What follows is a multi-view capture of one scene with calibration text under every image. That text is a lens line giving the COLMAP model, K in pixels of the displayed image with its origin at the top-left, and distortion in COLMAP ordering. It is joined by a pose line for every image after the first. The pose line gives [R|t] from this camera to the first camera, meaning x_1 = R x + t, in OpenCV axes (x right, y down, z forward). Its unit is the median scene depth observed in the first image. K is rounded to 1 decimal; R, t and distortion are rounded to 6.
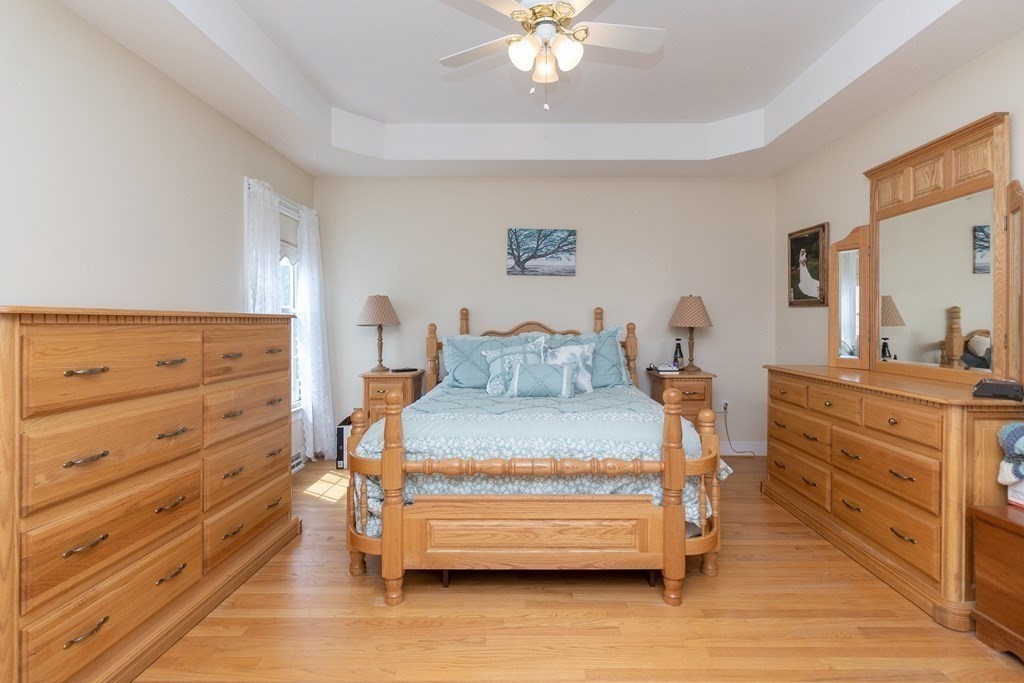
lens RADIAL K [[475.7, 0, 519.2], [0, 475.7, 324.0], [0, 0, 1]] dist [0.002243, -0.000726]
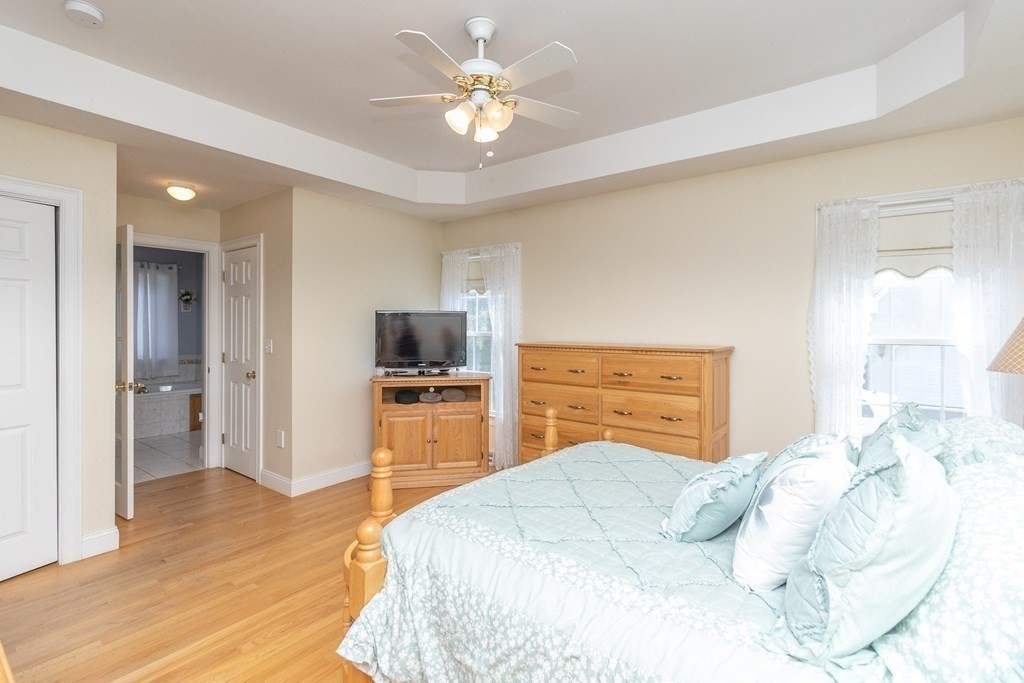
lens RADIAL K [[475.7, 0, 519.2], [0, 475.7, 324.0], [0, 0, 1]] dist [0.002243, -0.000726]
pose [[-0.595283, -0.000908, -0.803515, 0.430520], [-0.003603, 0.999992, 0.001539, -0.050588], [0.803508, 0.003811, -0.595282, 0.836863]]
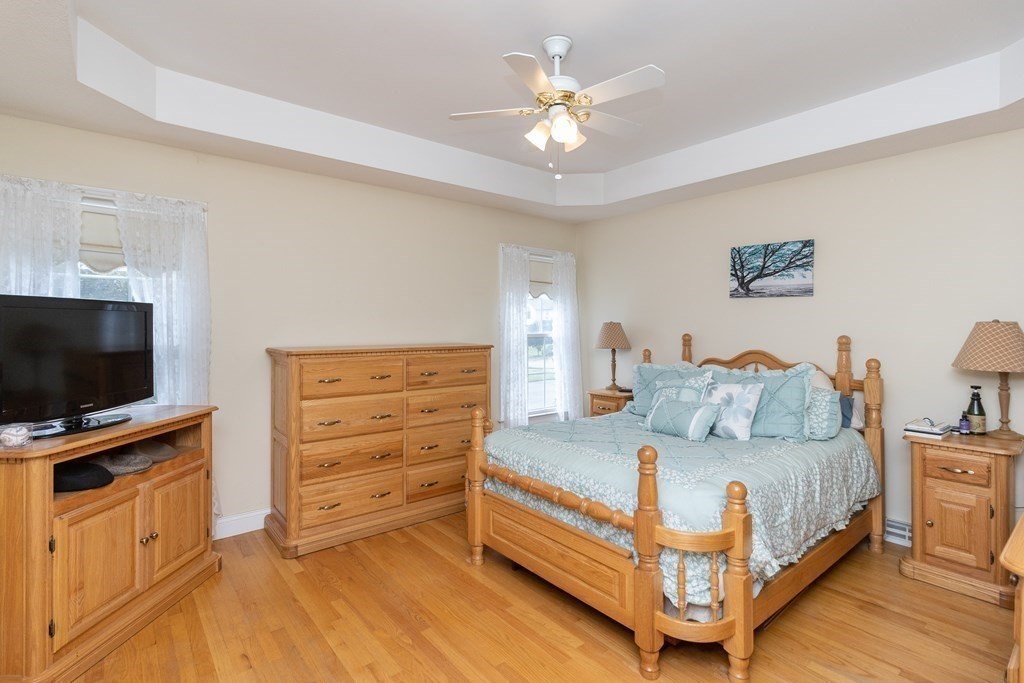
lens RADIAL K [[475.7, 0, 519.2], [0, 475.7, 324.0], [0, 0, 1]] dist [0.002243, -0.000726]
pose [[0.652371, -0.001453, -0.757898, 0.410209], [-0.003773, 0.999980, -0.005164, -0.047504], [0.757890, 0.006228, 0.652352, 0.091839]]
